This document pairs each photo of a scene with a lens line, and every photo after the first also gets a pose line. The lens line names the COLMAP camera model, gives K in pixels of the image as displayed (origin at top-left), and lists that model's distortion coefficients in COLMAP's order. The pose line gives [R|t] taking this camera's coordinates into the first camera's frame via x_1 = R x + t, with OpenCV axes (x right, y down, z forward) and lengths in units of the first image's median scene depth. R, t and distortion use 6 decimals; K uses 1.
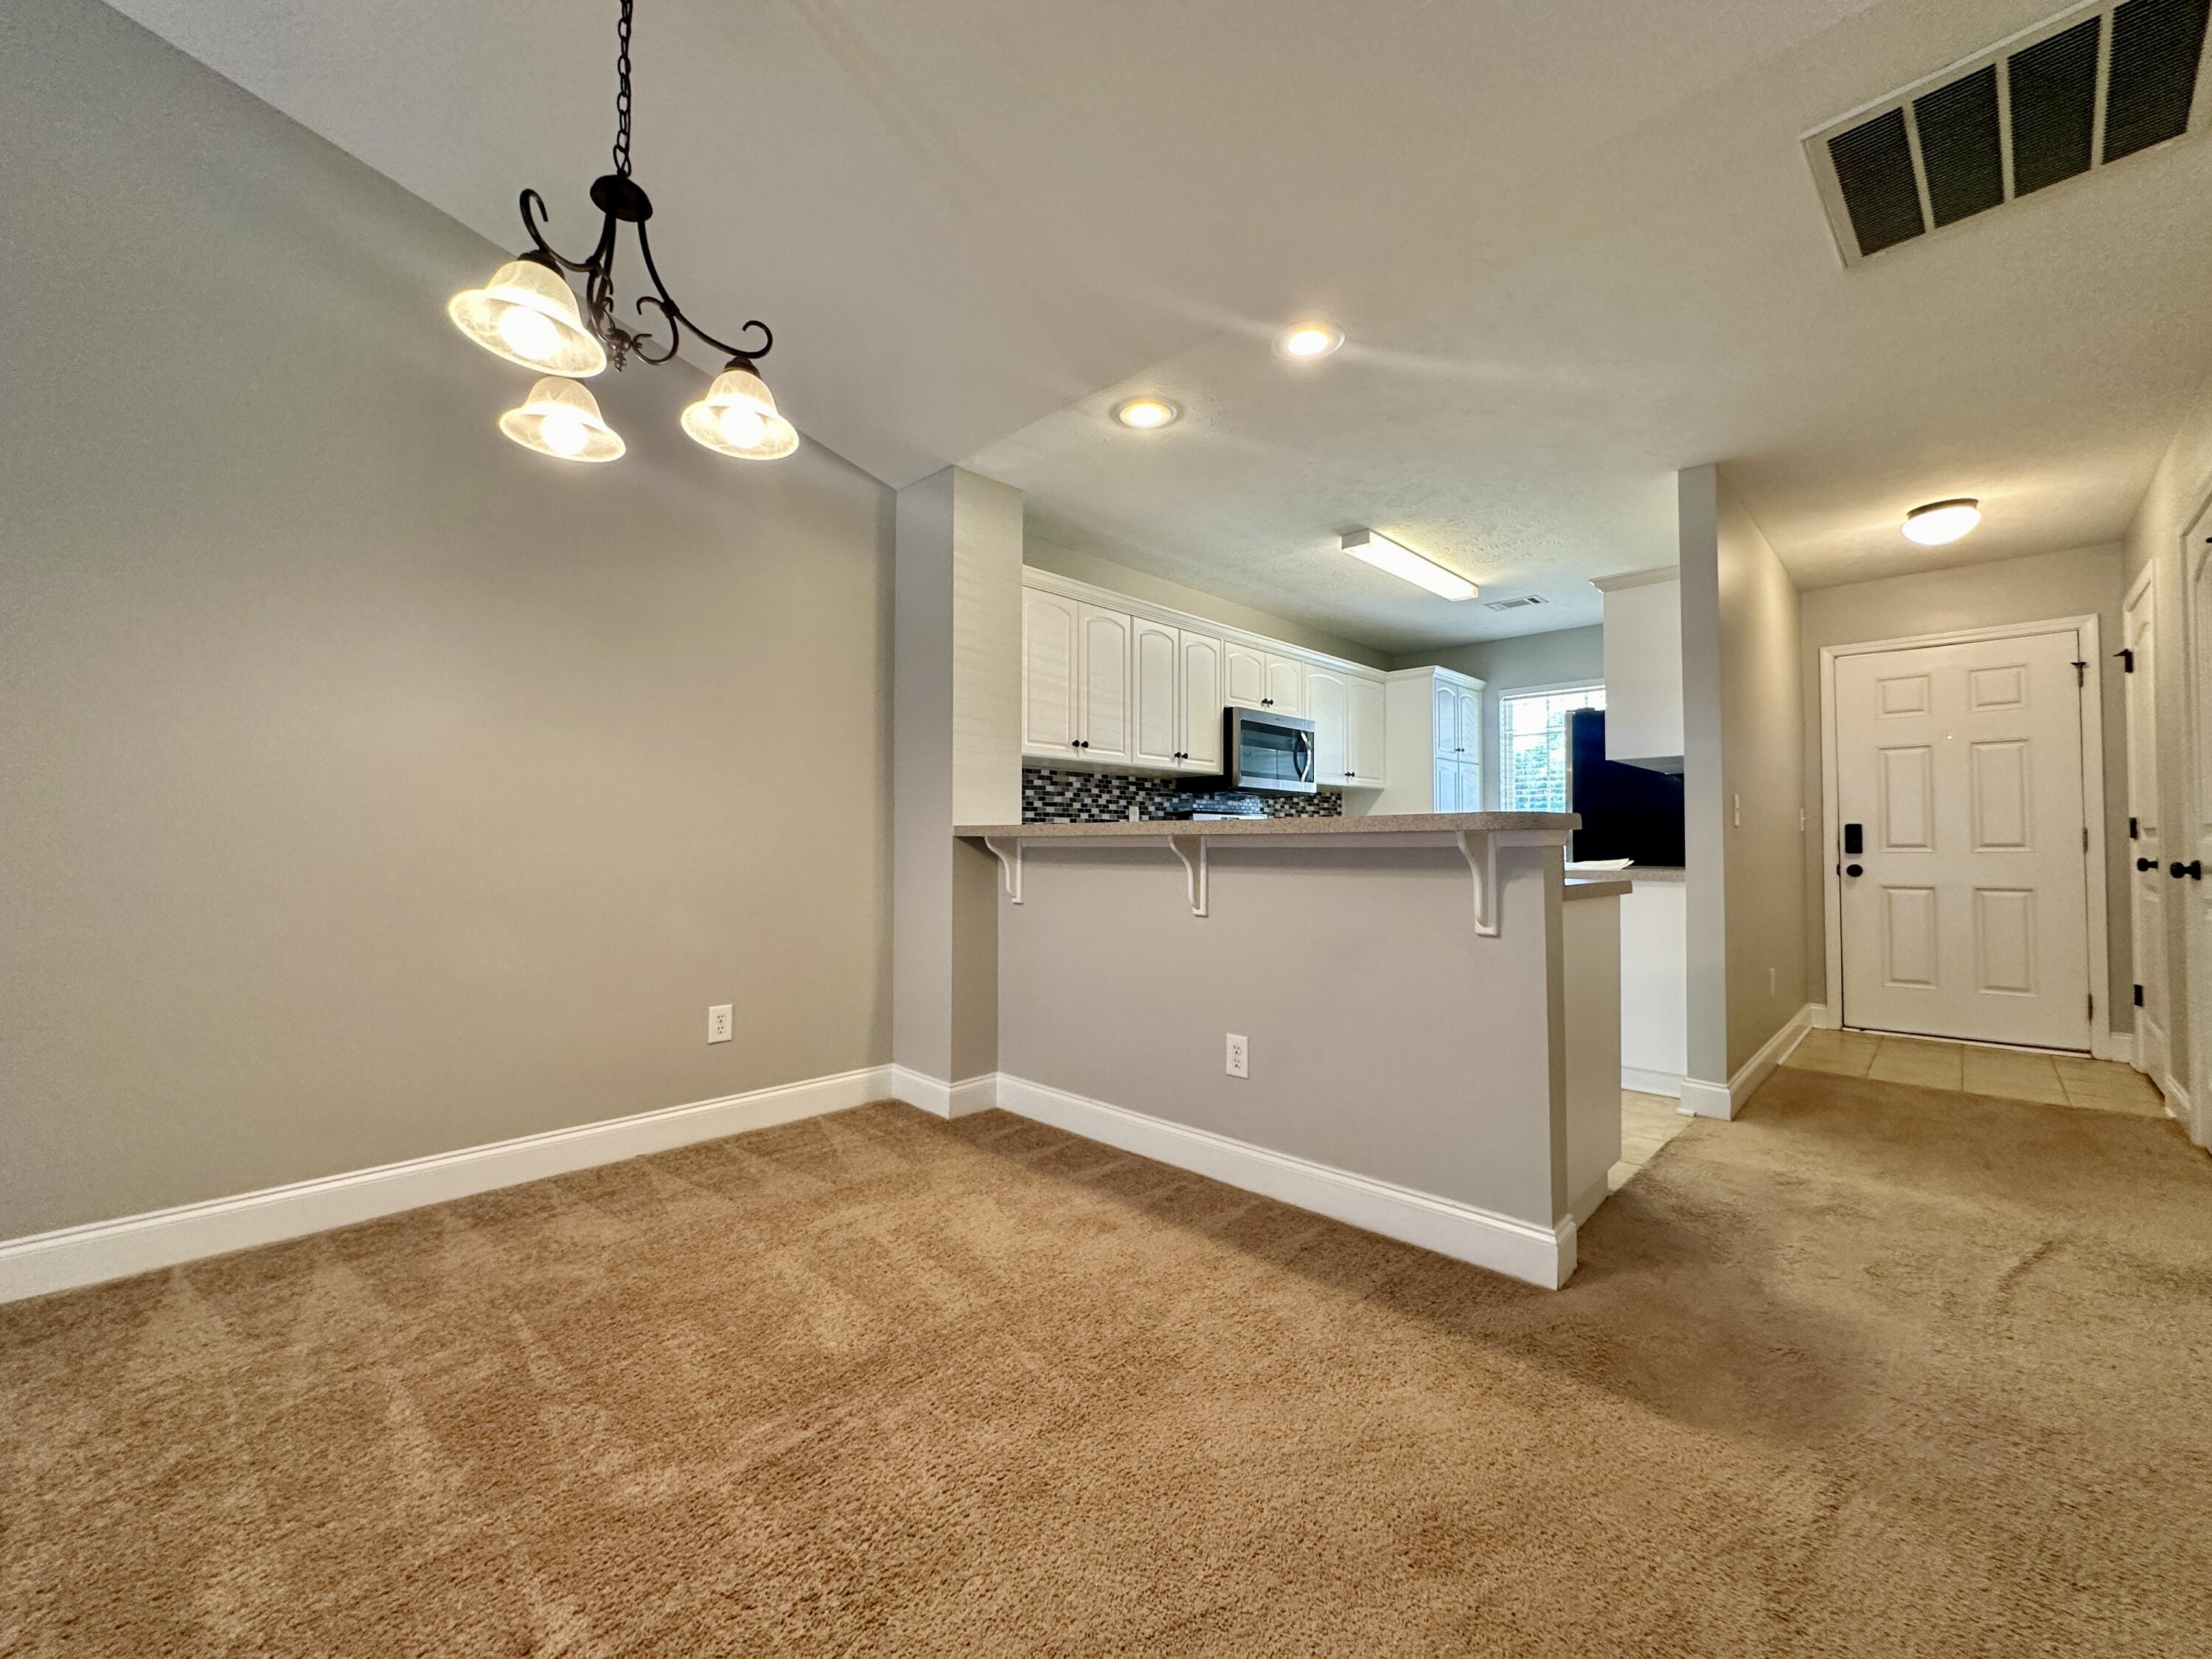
lens RADIAL K [[885.3, 0, 1110.6], [0, 885.3, 819.1], [0, 0, 1]] dist [-0.002890, -0.000336]
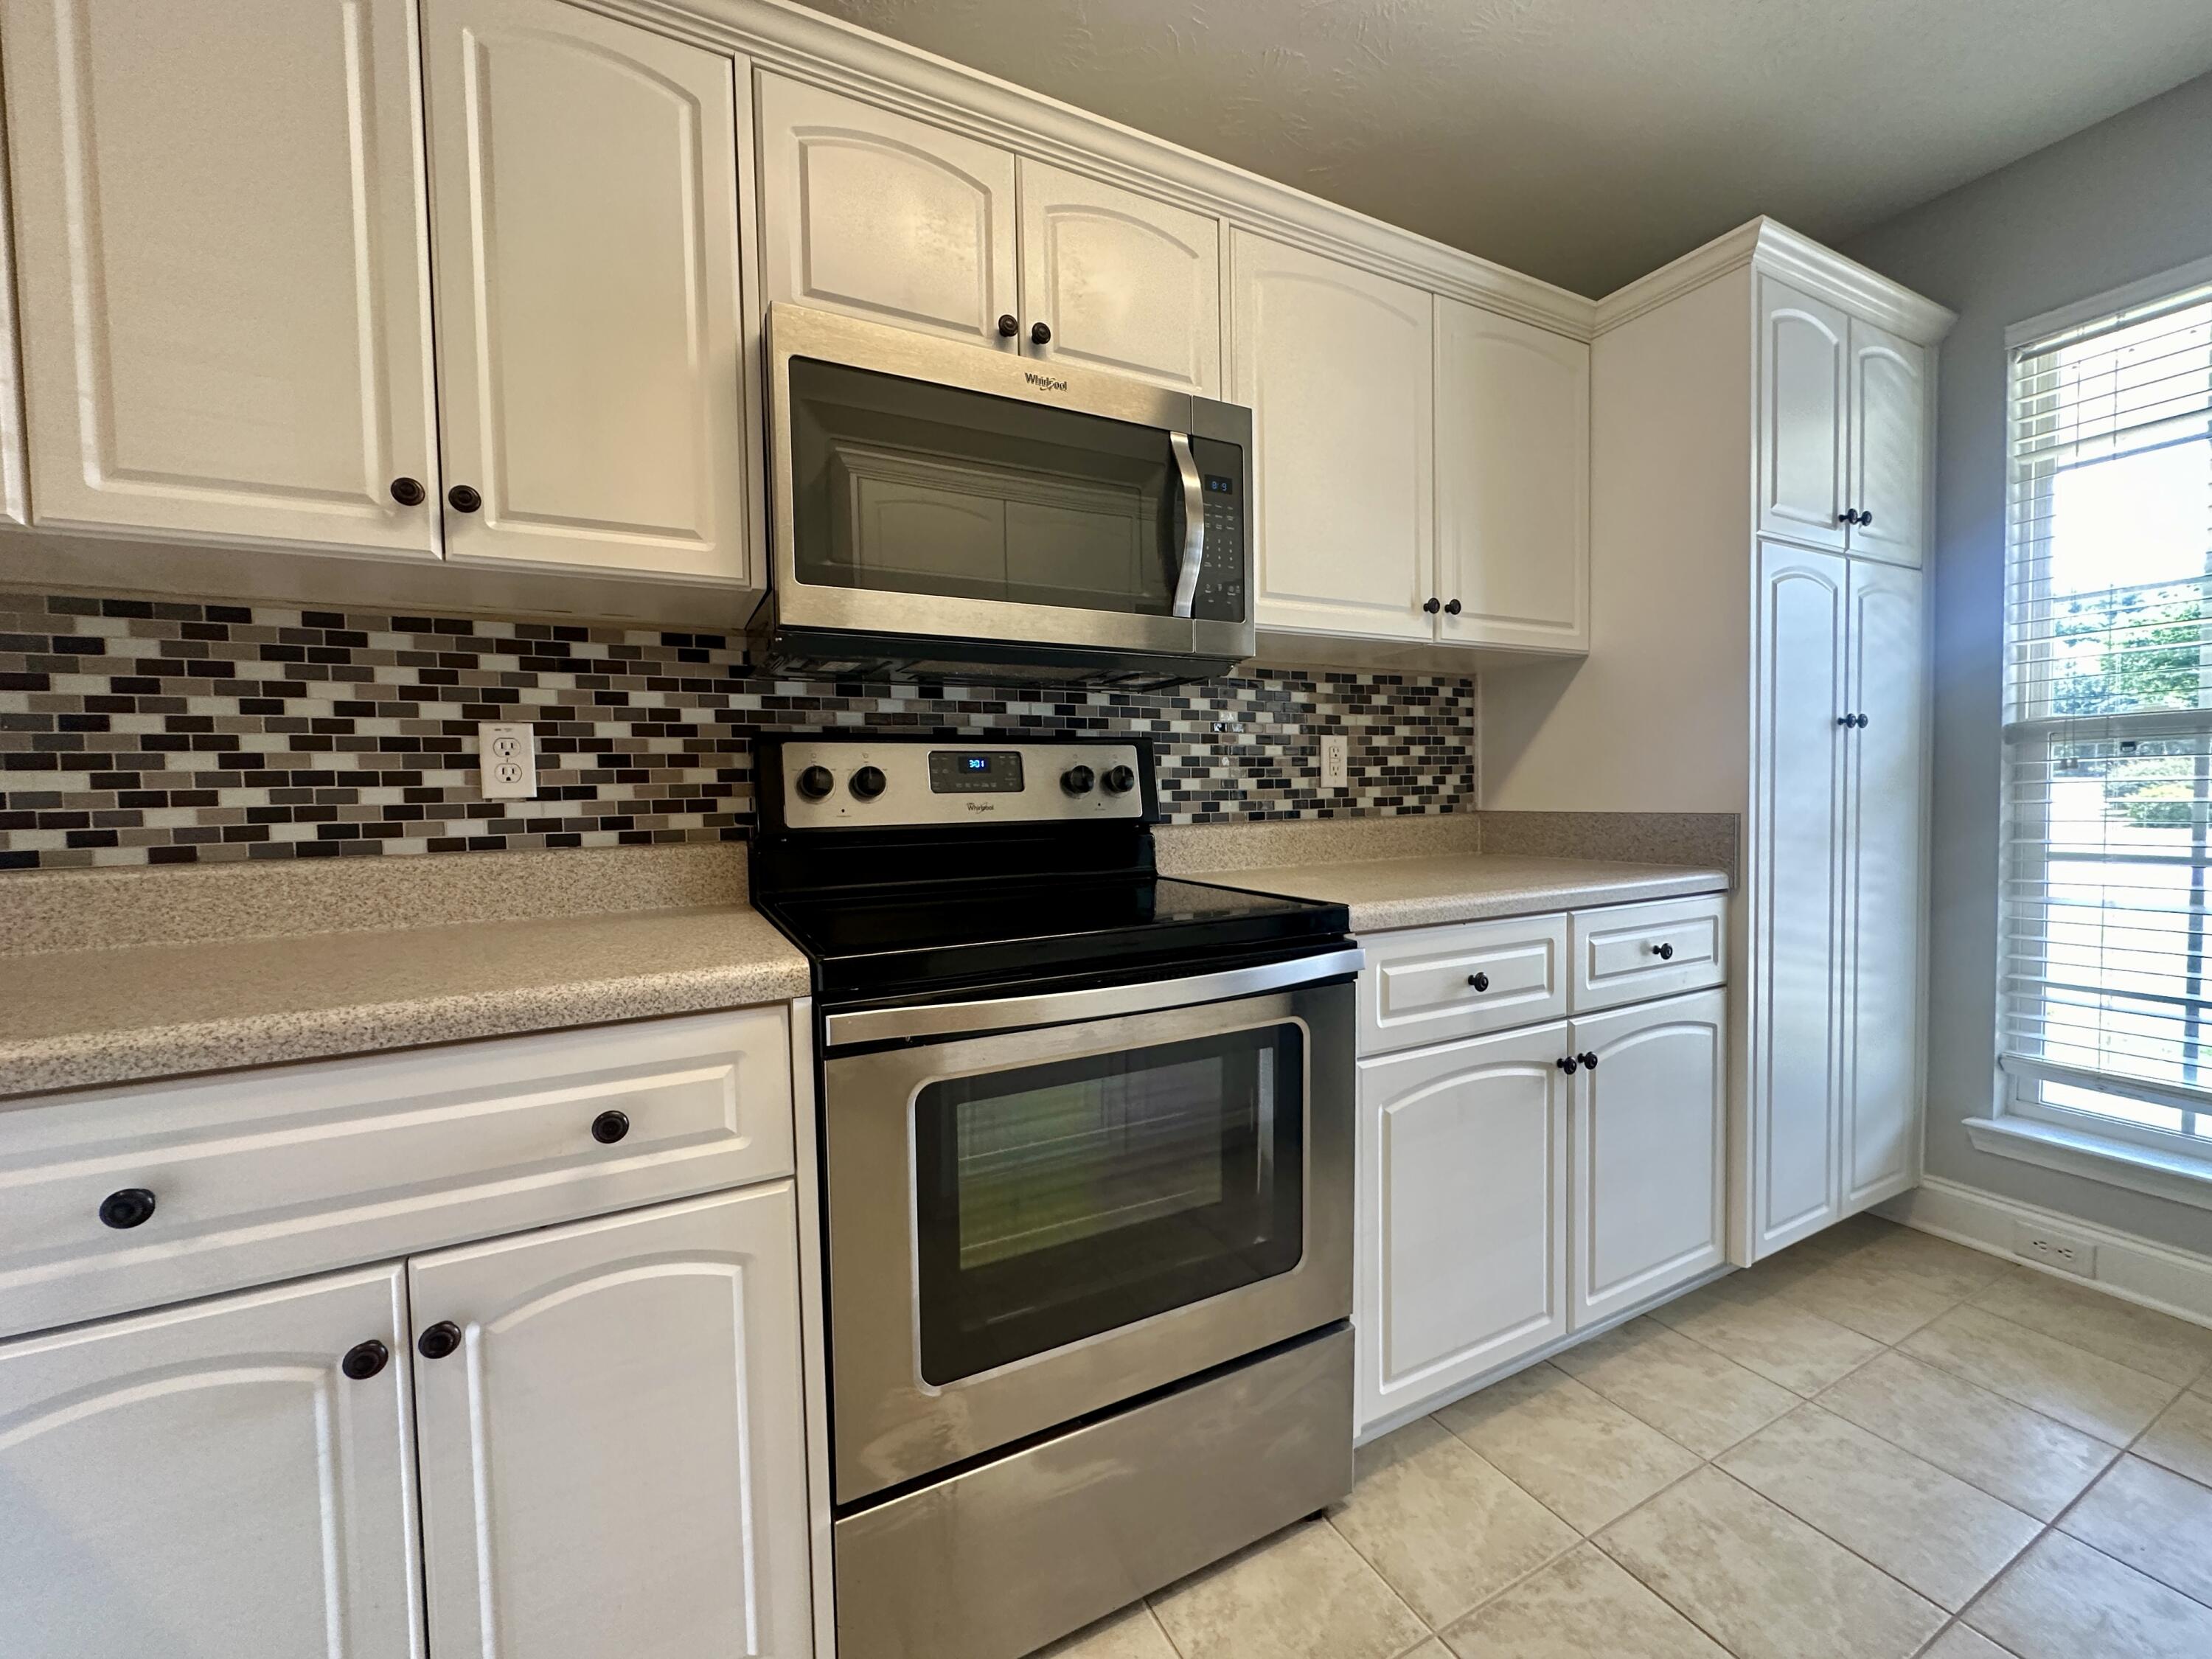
lens RADIAL K [[901.0, 0, 1108.9], [0, 901.0, 827.7], [0, 0, 1]] dist [0.000381, -0.000038]
pose [[0.948720, -0.003442, -0.316100, 0.435670], [0.026494, 0.997289, 0.068655, 0.006787], [0.315006, -0.073509, 0.946239, 1.089810]]
